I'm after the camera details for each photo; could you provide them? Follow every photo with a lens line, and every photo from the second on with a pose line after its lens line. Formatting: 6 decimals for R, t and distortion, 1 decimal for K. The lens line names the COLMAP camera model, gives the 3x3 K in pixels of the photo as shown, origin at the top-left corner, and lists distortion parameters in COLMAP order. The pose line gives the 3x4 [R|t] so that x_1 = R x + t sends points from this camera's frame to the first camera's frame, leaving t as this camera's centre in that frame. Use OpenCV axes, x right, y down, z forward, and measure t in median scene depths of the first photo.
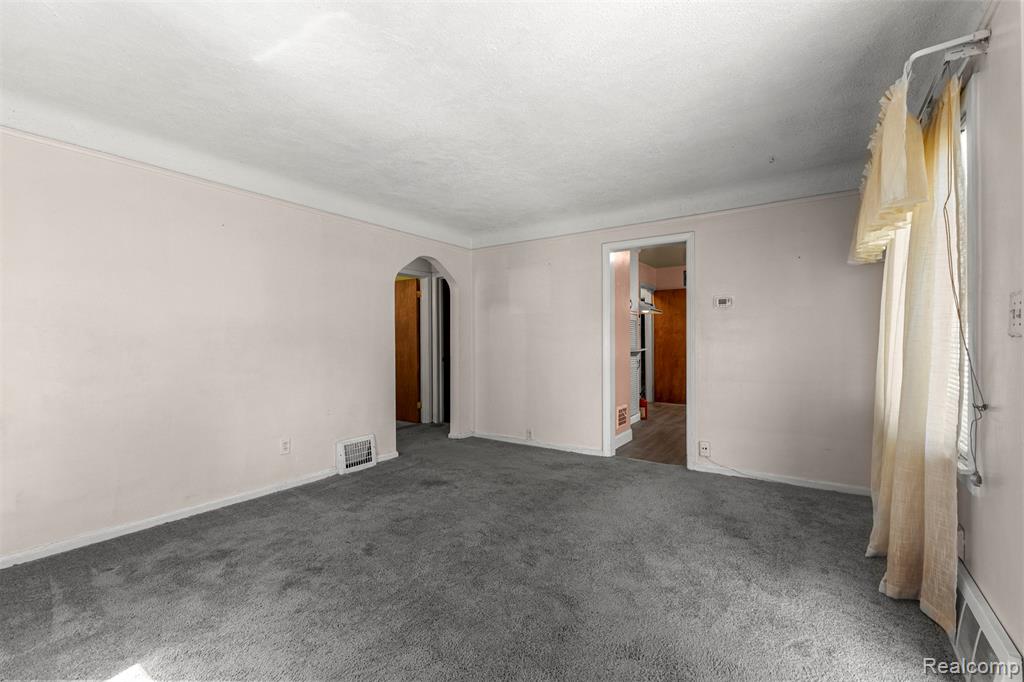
lens RADIAL K [[440.3, 0, 521.2], [0, 440.3, 339.0], [0, 0, 1]] dist [-0.000536, -0.000230]
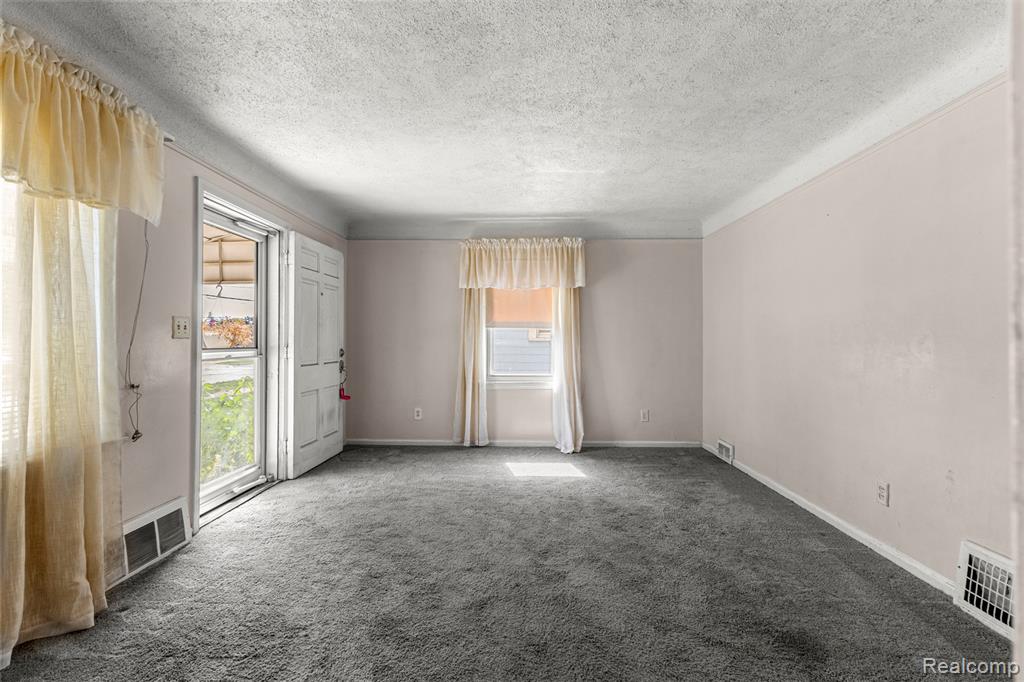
lens RADIAL K [[440.1, 0, 514.9], [0, 440.1, 339.8], [0, 0, 1]] dist [0.003762, 0.000202]
pose [[-0.842489, 0.000224, -0.538713, 0.283004], [0.001097, 0.999999, -0.001300, 0.001535], [0.538712, -0.001686, -0.842488, 1.090210]]
